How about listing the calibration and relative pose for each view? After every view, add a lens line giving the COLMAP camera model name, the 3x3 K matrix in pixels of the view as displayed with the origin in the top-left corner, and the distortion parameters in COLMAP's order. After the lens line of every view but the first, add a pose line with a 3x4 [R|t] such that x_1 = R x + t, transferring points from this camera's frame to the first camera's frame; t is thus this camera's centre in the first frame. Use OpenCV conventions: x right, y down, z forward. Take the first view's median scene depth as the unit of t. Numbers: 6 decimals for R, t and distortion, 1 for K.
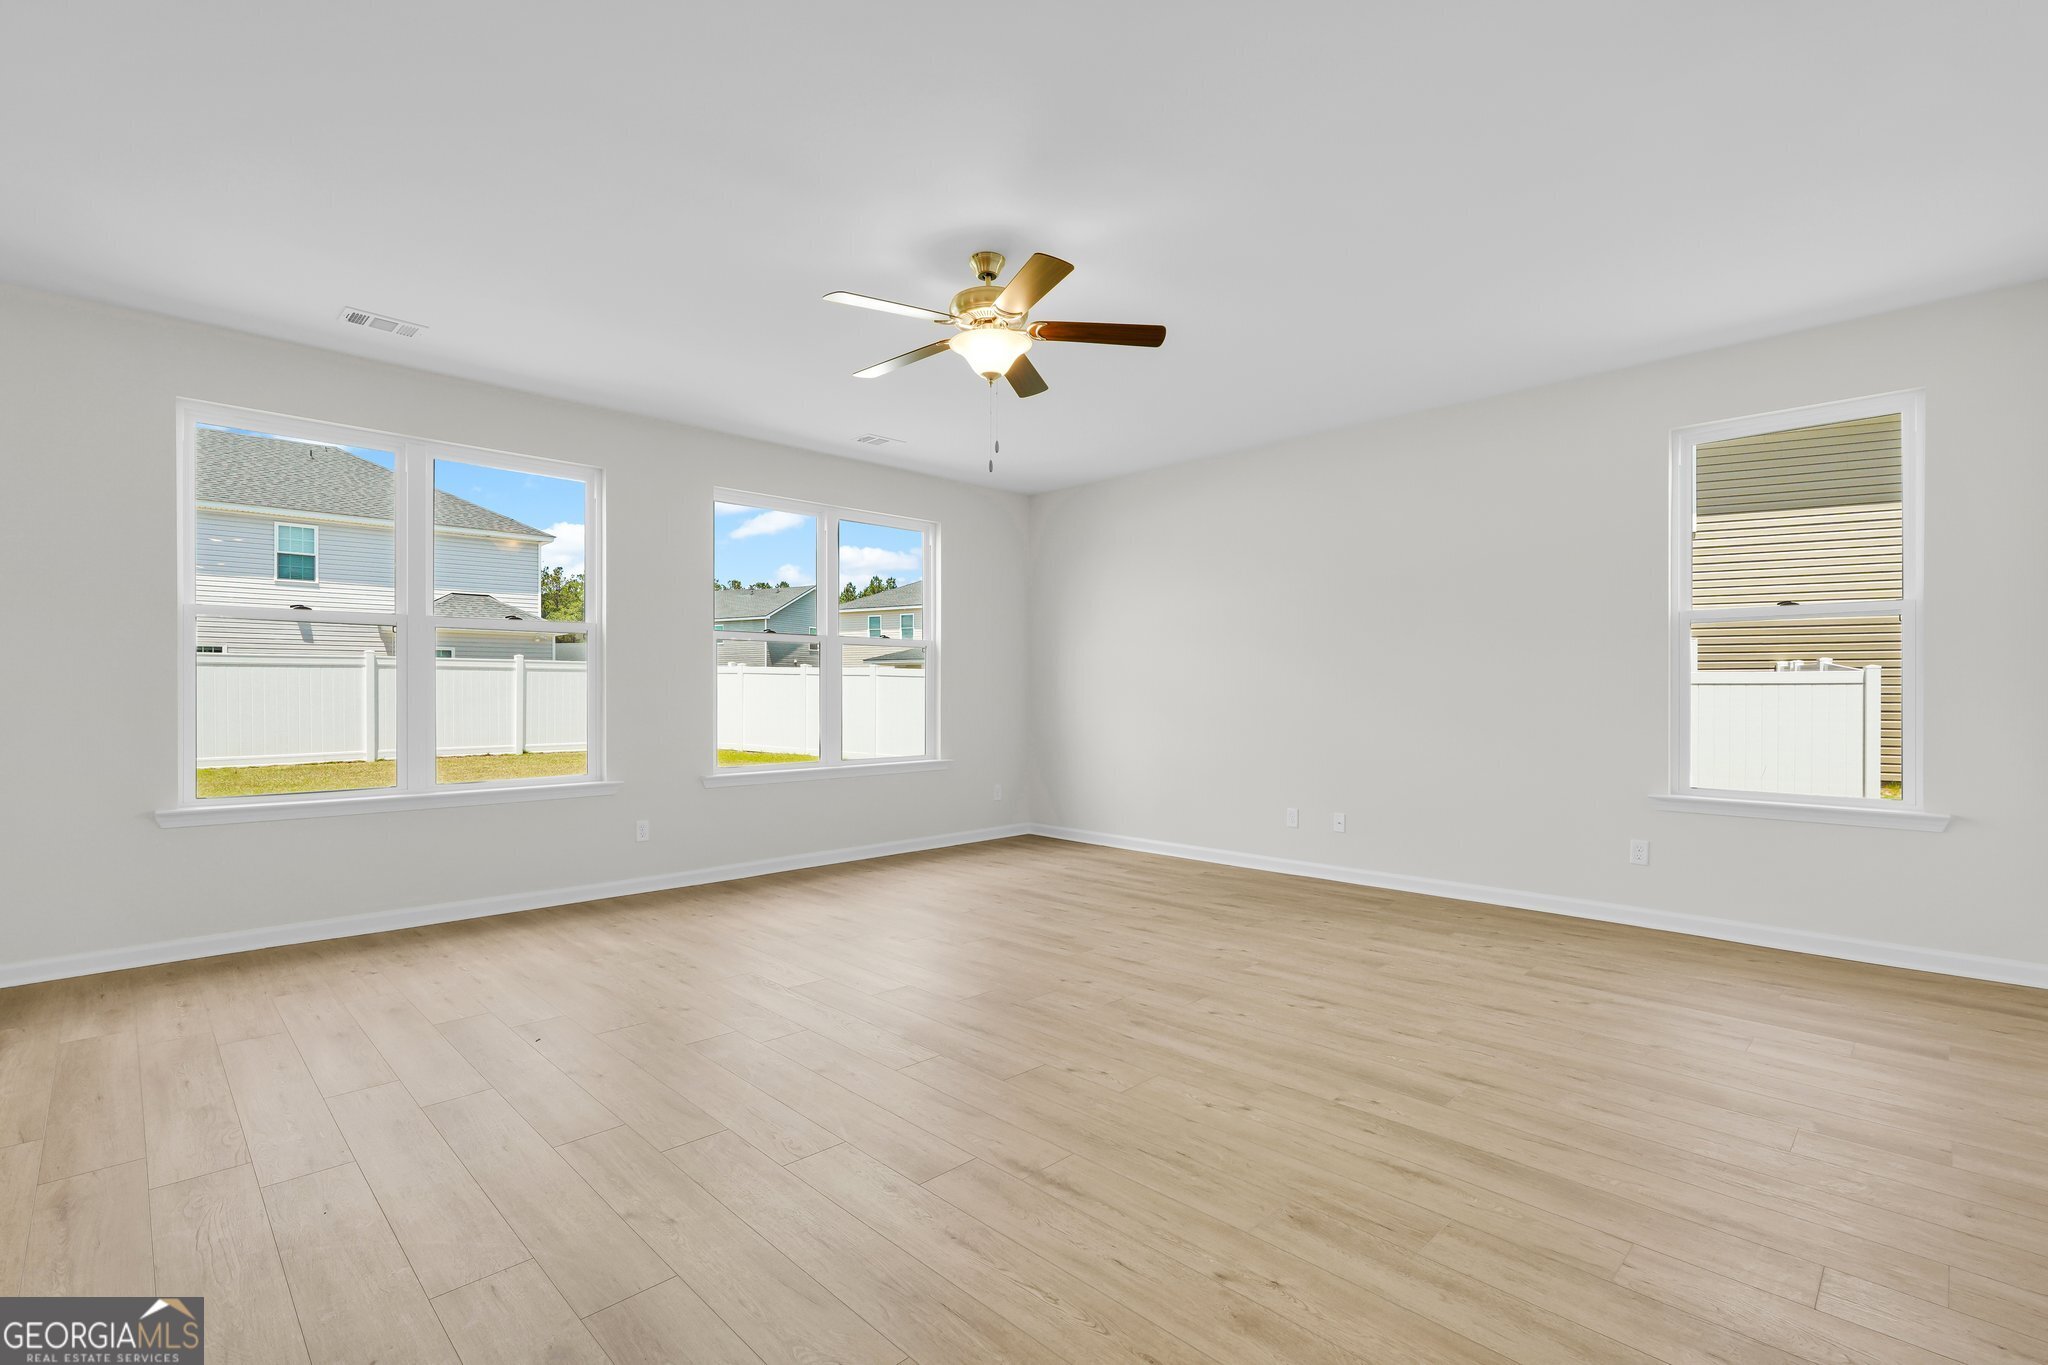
lens RADIAL K [[908.8, 0, 1030.7], [0, 908.8, 691.8], [0, 0, 1]] dist [0.016853, -0.000097]
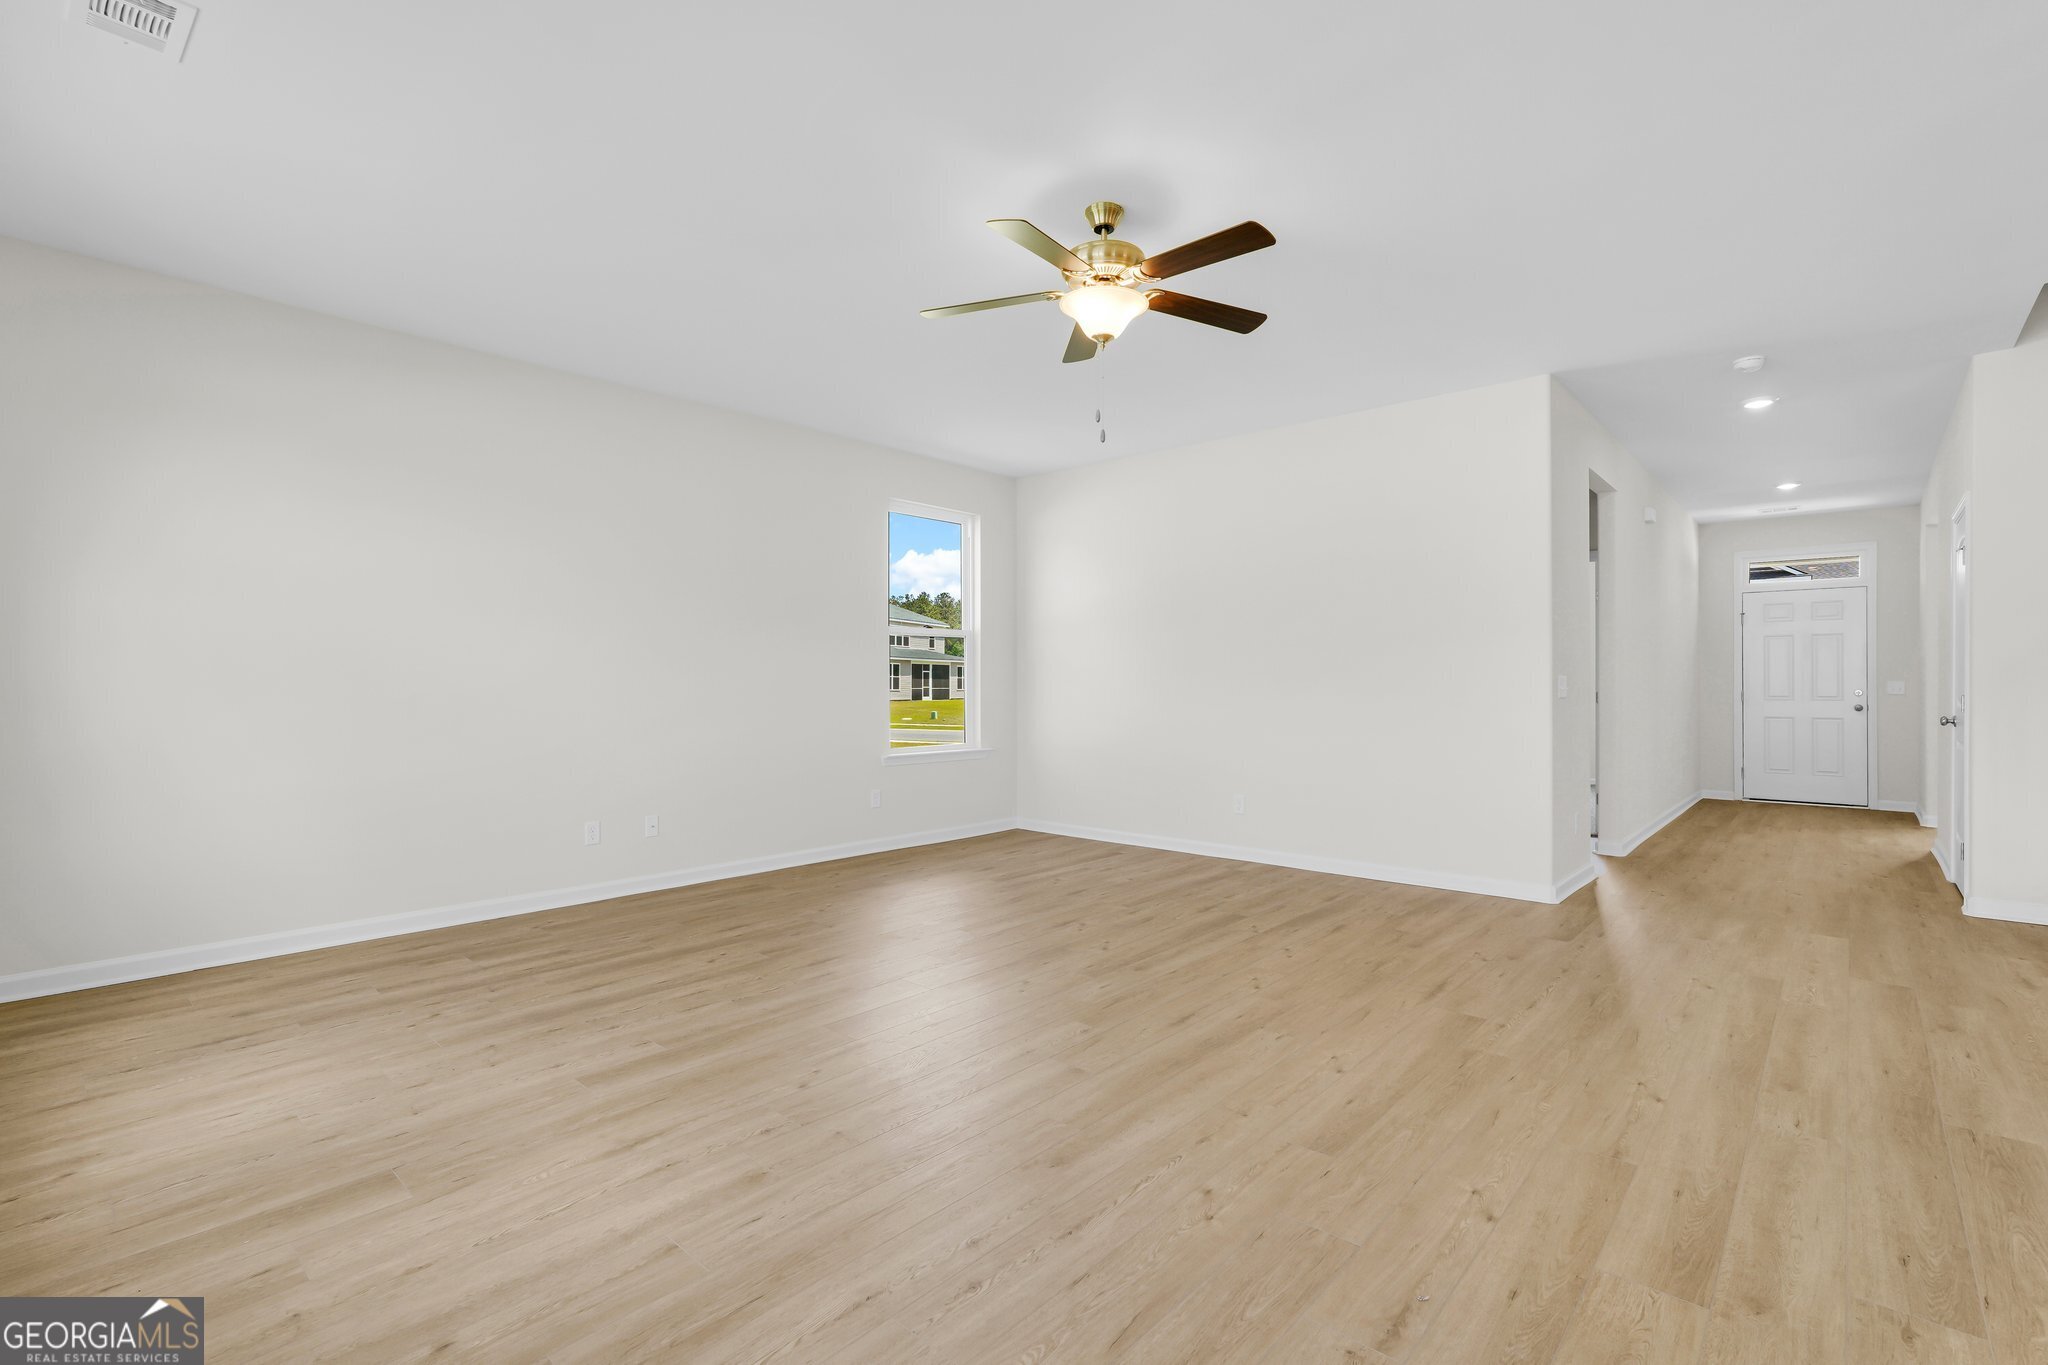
lens RADIAL K [[908.8, 0, 1030.9], [0, 908.8, 688.8], [0, 0, 1]] dist [0.016853, -0.000097]
pose [[-0.057486, 0.009442, 0.998302, -1.185279], [-0.005946, 0.999934, -0.009800, 0.031150], [-0.998329, -0.006499, -0.057426, 1.408824]]
